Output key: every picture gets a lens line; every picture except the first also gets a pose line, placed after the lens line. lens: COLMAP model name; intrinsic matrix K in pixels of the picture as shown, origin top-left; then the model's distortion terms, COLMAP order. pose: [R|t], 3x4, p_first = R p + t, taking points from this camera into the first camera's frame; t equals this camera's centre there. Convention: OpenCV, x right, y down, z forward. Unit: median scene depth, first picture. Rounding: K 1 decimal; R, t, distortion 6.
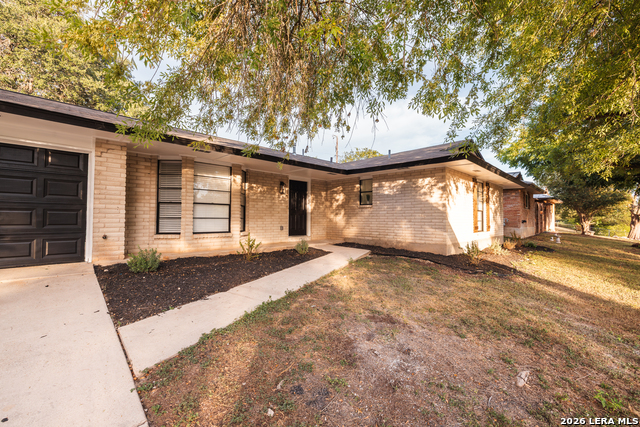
lens RADIAL K [[260.9, 0, 320.0], [0, 260.9, 213.5], [0, 0, 1]] dist [0.001032, 0.000056]
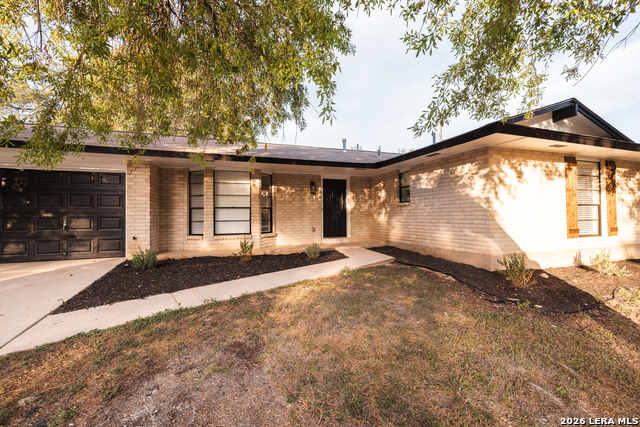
lens RADIAL K [[260.9, 0, 320.0], [0, 260.9, 213.5], [0, 0, 1]] dist [0.001032, 0.000056]
pose [[0.908745, -0.018988, -0.416920, 0.349667], [0.023361, 0.999713, 0.005389, -0.009895], [0.416698, -0.014637, 0.908927, 0.155529]]
